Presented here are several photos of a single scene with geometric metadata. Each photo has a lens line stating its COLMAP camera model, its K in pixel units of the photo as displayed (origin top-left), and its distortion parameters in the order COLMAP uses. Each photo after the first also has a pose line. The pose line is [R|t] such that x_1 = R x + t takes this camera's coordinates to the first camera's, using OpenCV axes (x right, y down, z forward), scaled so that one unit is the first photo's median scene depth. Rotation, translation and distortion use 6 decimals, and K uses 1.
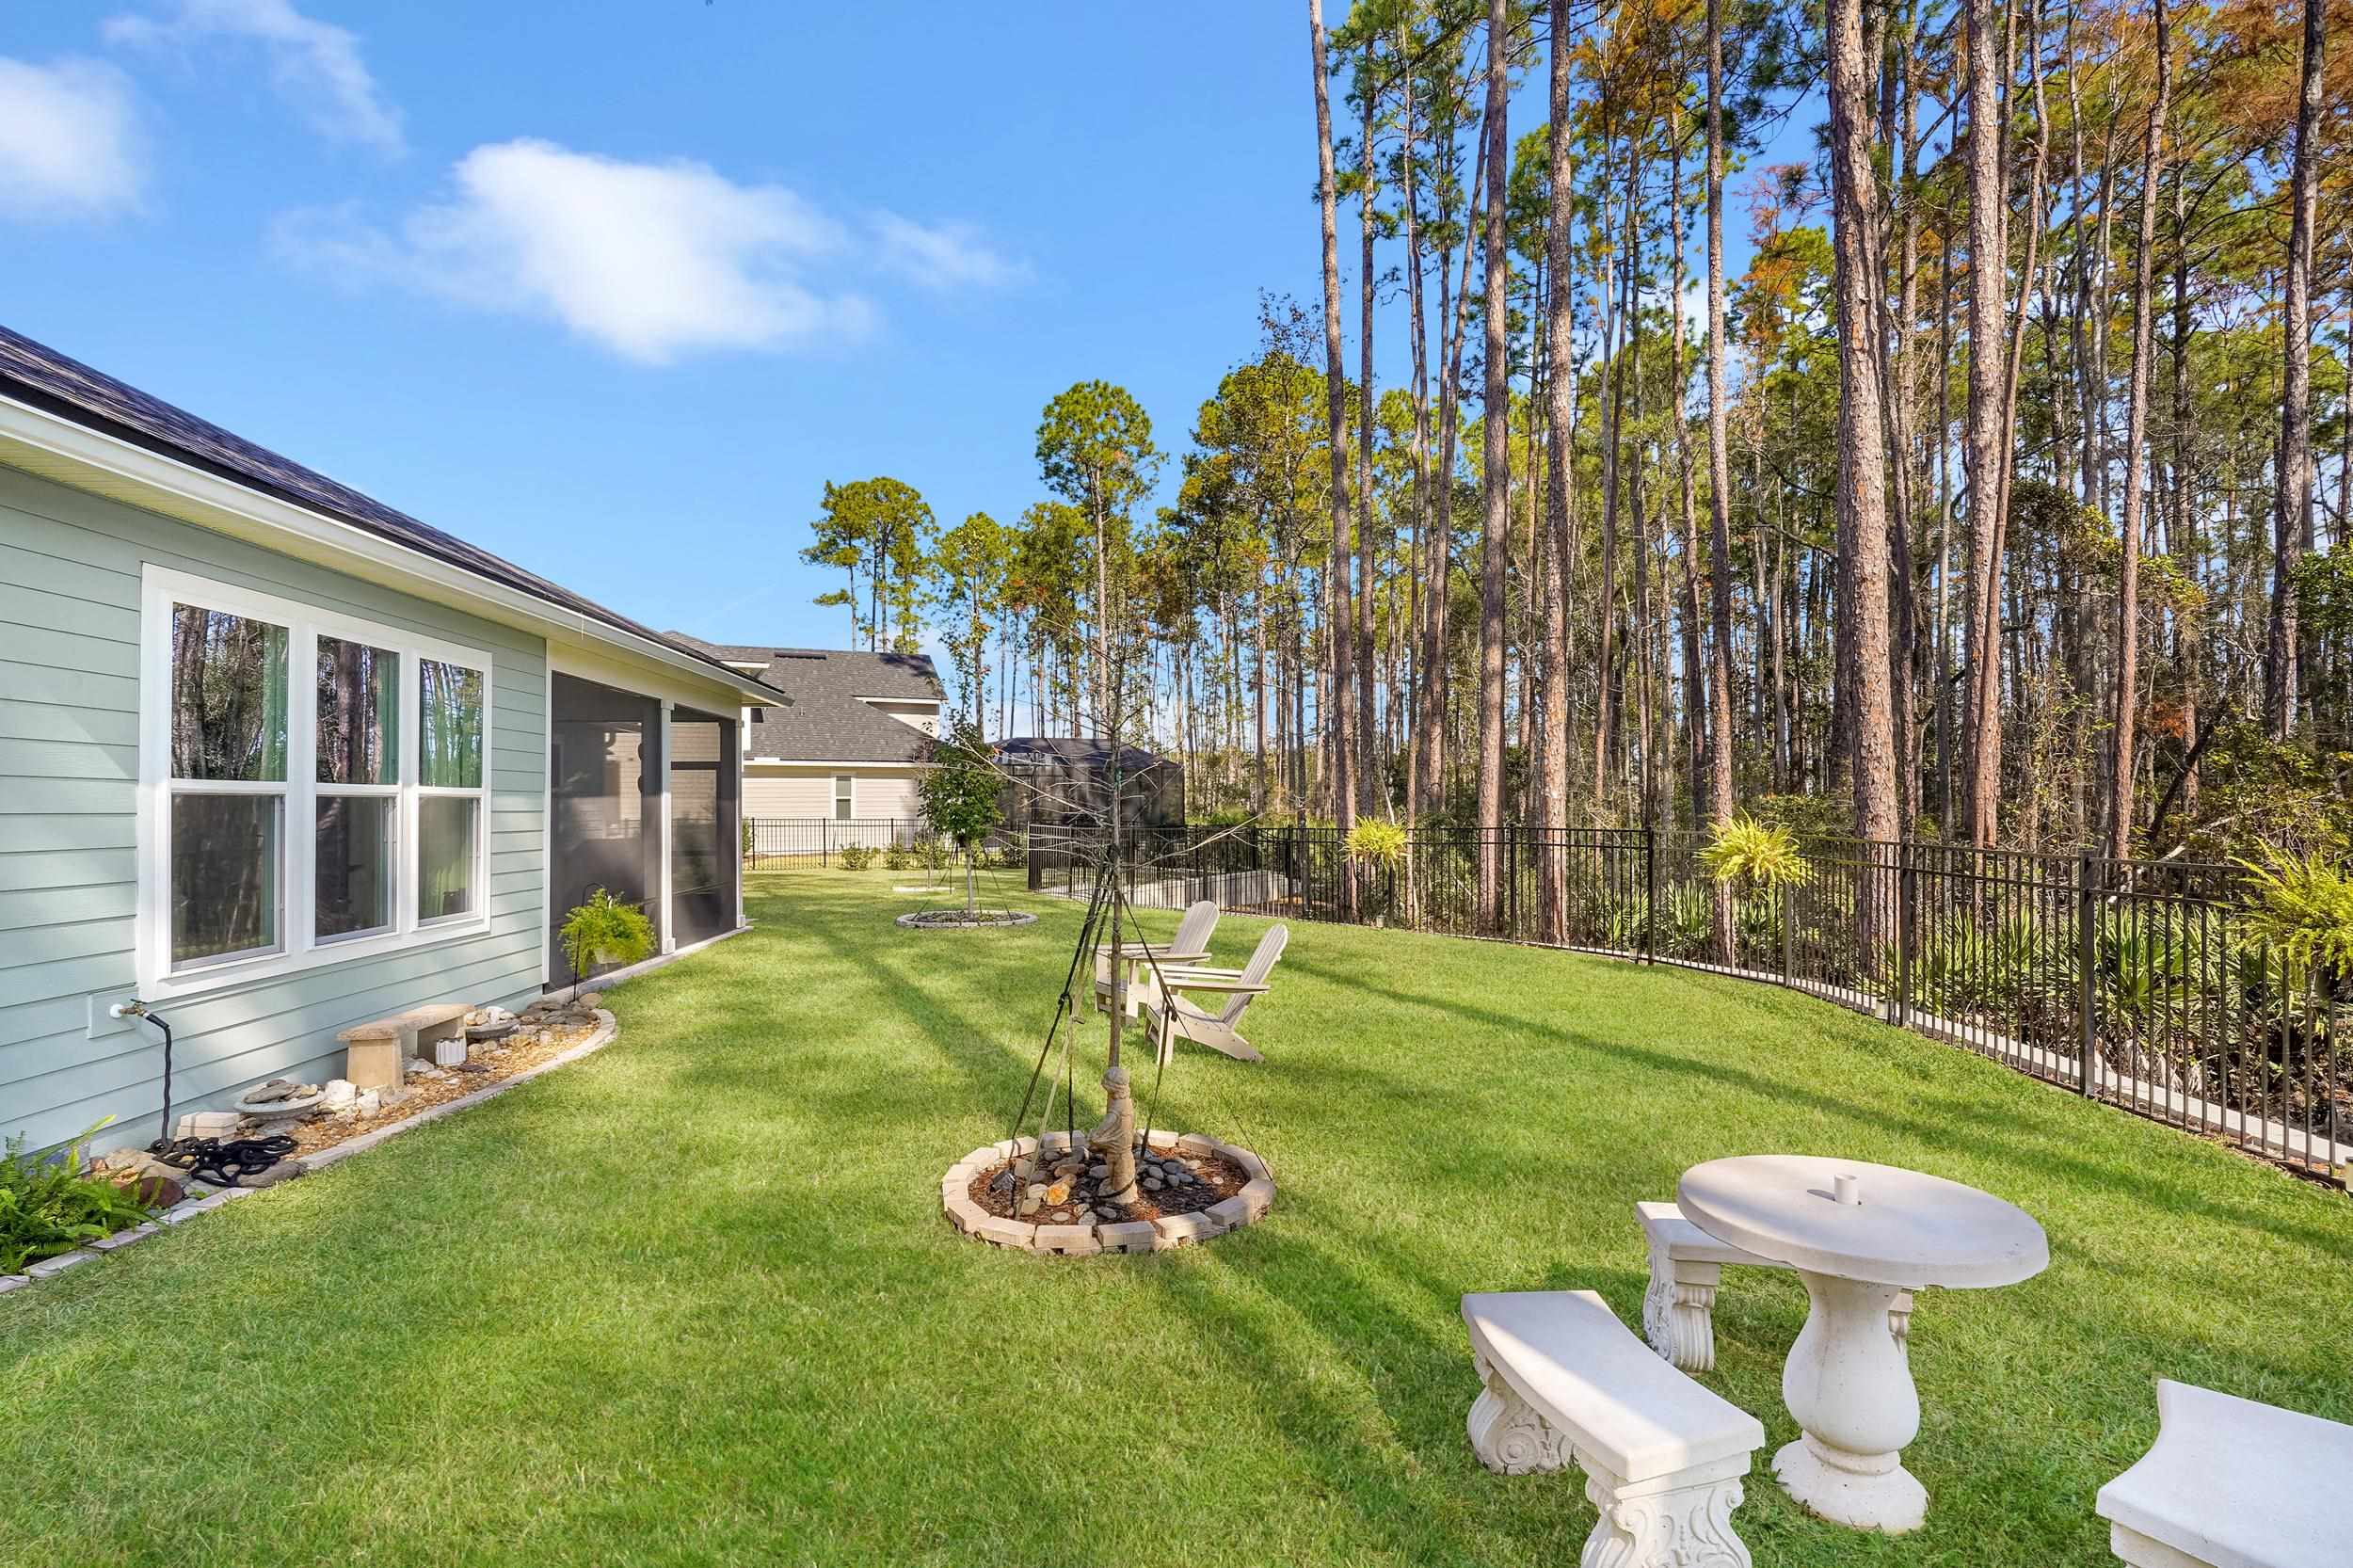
lens RADIAL K [[1131.0, 0, 1176.5], [0, 1131.0, 784.0], [0, 0, 1]] dist [0.001439, 0.000910]
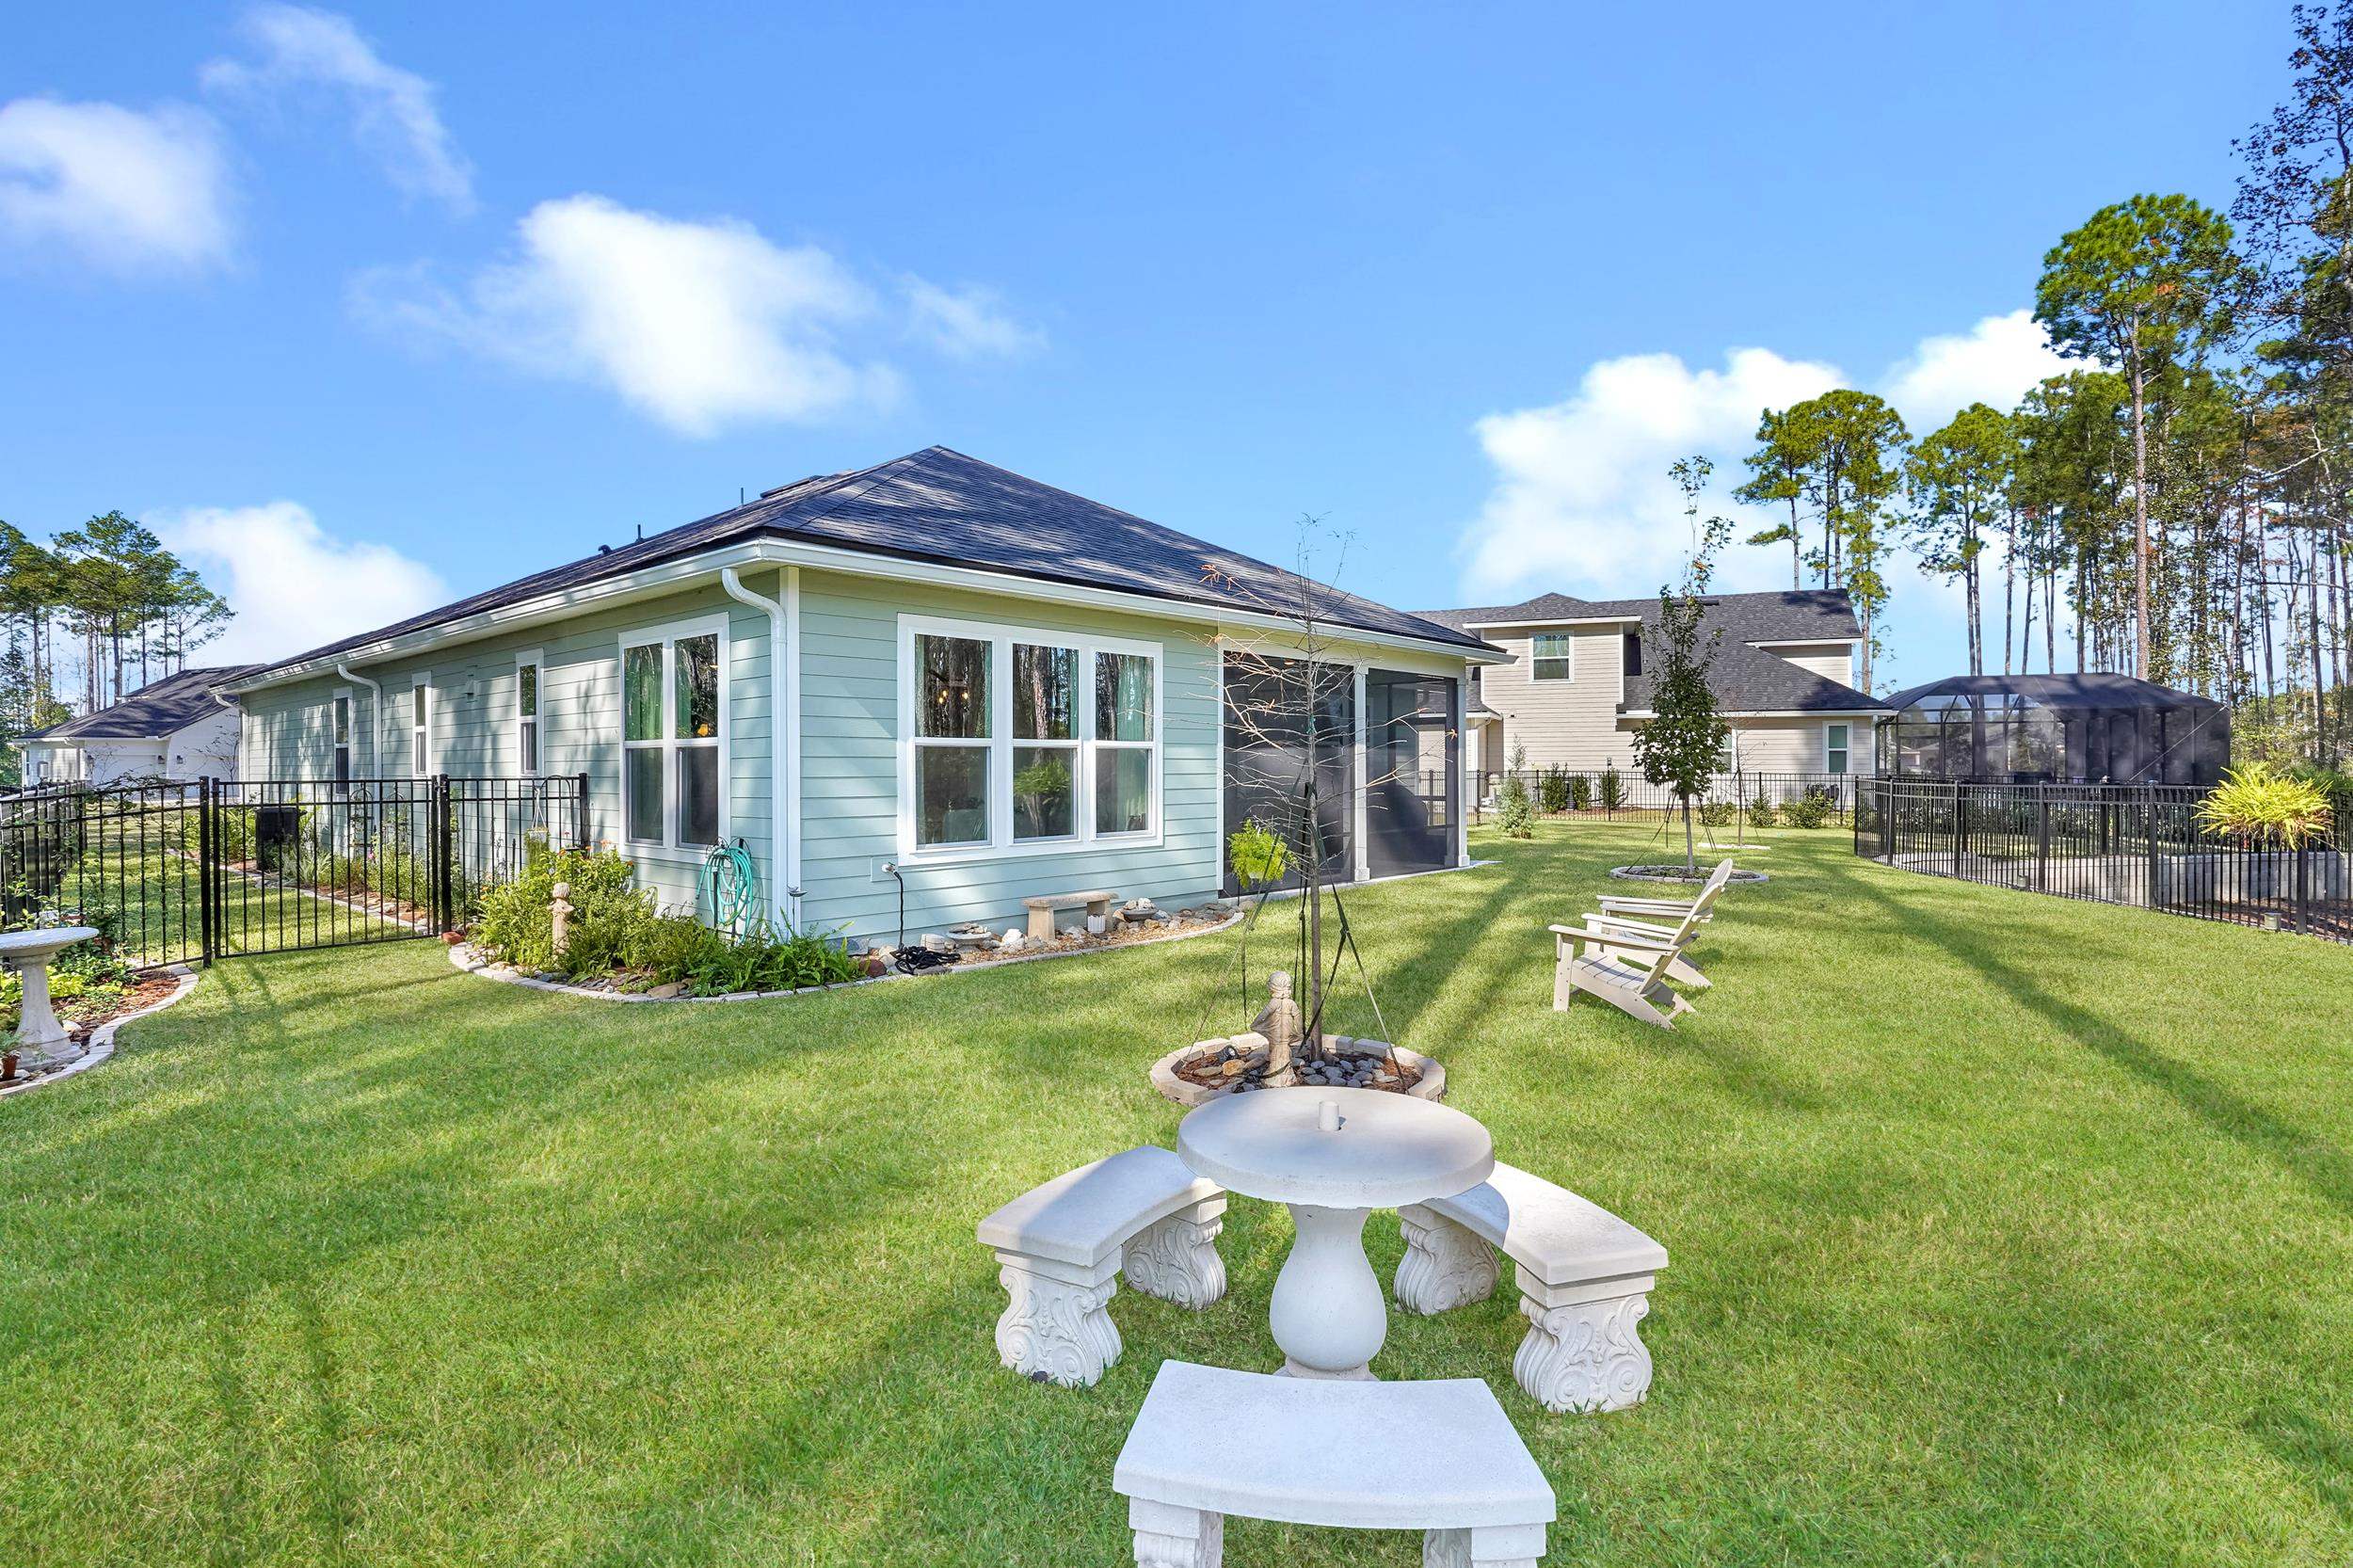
lens RADIAL K [[1131.0, 0, 1176.5], [0, 1131.0, 784.0], [0, 0, 1]] dist [0.001439, 0.000910]
pose [[0.686585, 0.017045, -0.726850, 0.279614], [0.011727, 0.999335, 0.034512, 0.005109], [0.726955, -0.032219, 0.685929, 0.049230]]
